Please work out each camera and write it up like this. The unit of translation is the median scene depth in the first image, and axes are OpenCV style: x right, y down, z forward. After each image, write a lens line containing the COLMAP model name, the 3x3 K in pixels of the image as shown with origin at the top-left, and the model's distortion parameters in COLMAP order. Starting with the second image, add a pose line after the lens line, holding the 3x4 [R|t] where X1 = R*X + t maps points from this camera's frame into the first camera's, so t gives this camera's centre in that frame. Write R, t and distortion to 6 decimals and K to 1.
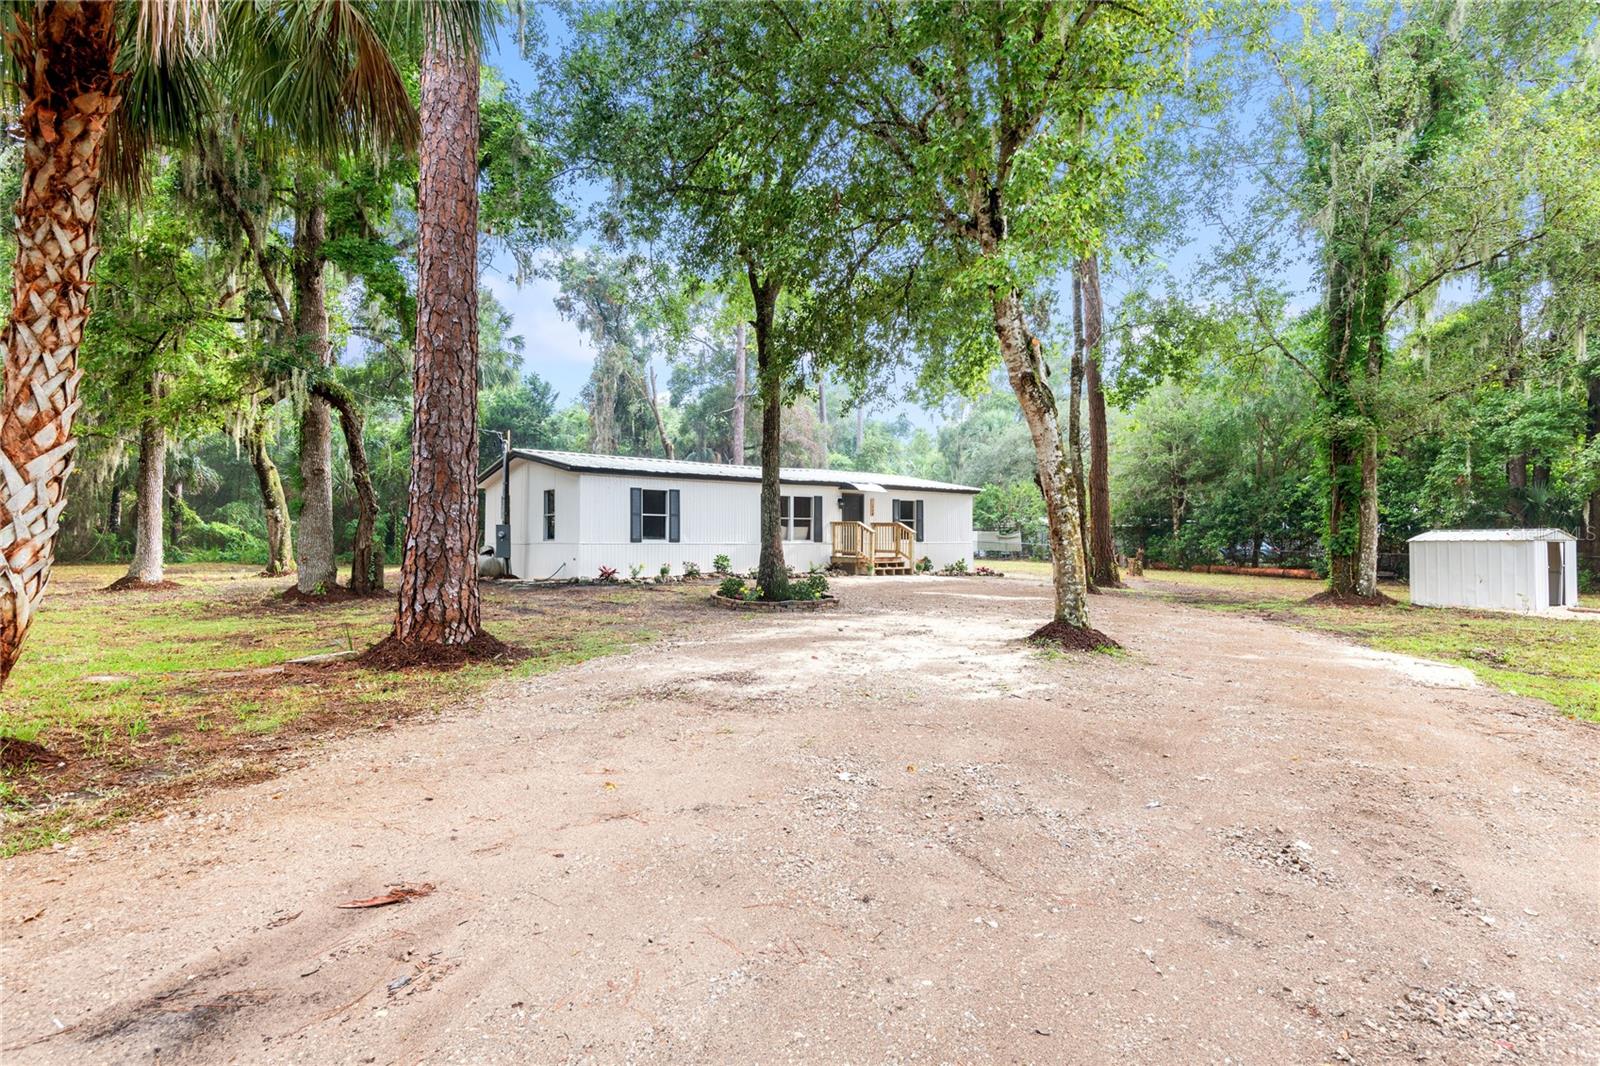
lens RADIAL K [[872.8, 0, 801.3], [0, 872.8, 527.4], [0, 0, 1]] dist [0.006984, 0.000767]
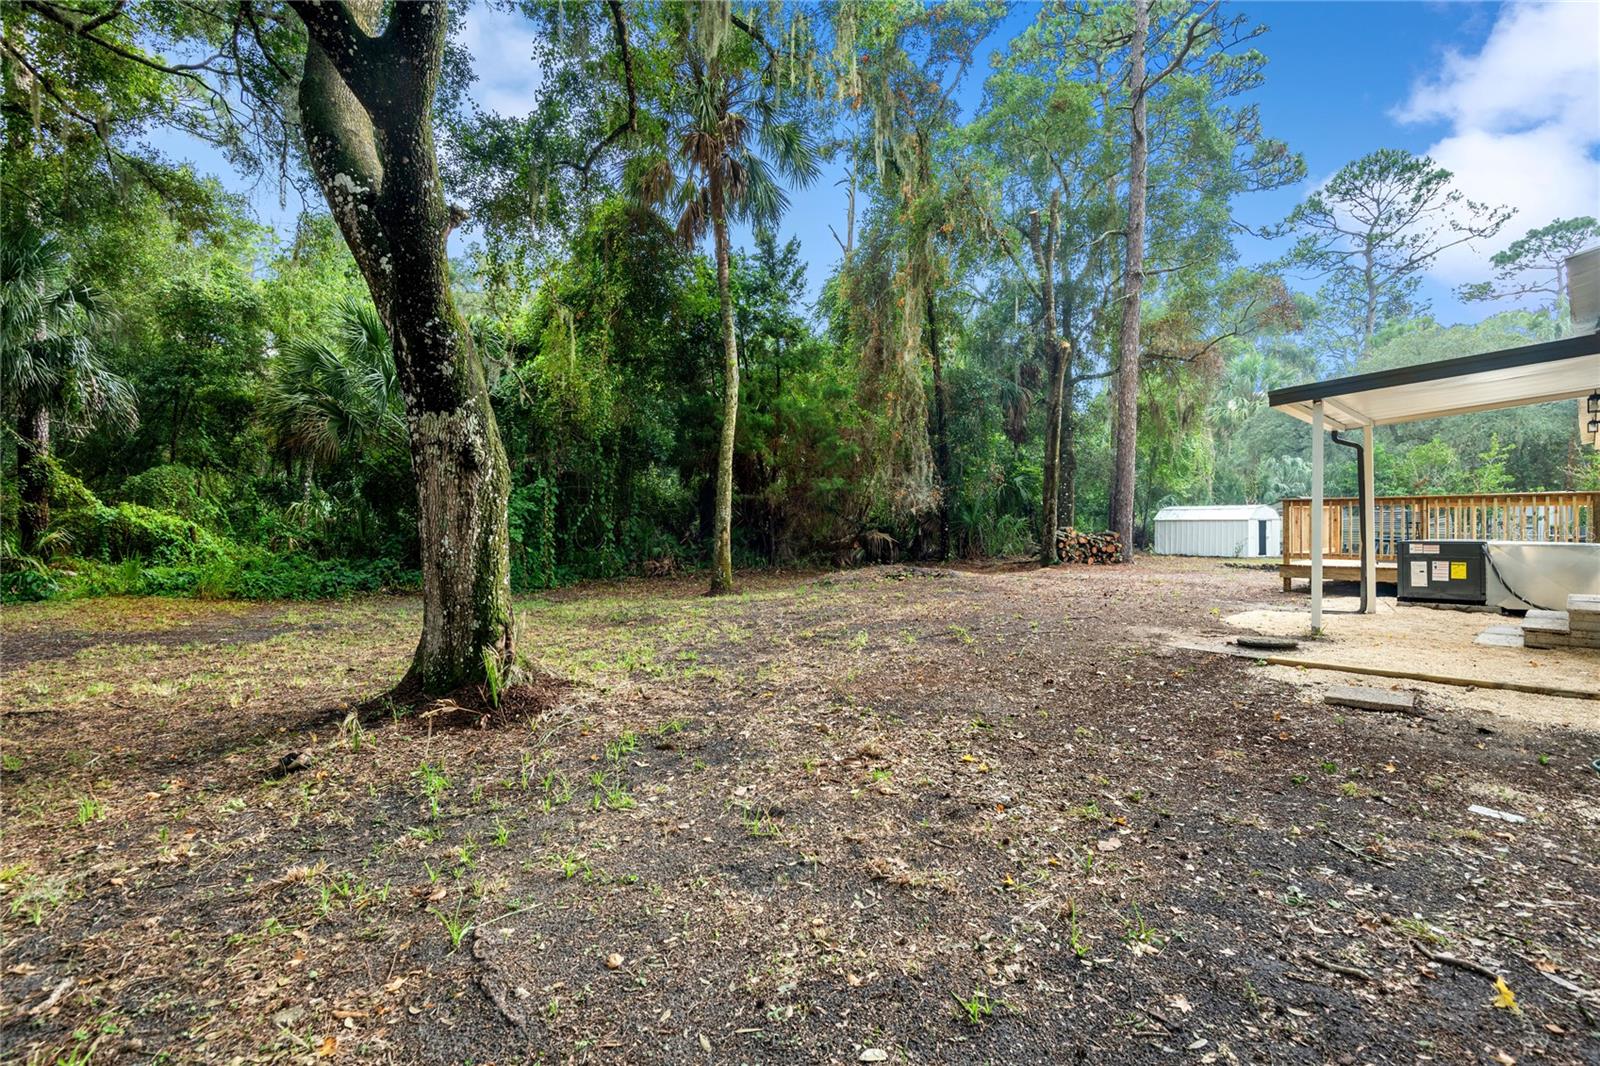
lens RADIAL K [[781.0, 0, 794.9], [0, 781.0, 528.3], [0, 0, 1]] dist [-0.005255, -0.000823]
pose [[0.991041, -0.002932, 0.133528, -0.412869], [0.001982, 0.999972, 0.007242, 0.005925], [-0.133545, -0.006912, 0.991019, 0.599761]]
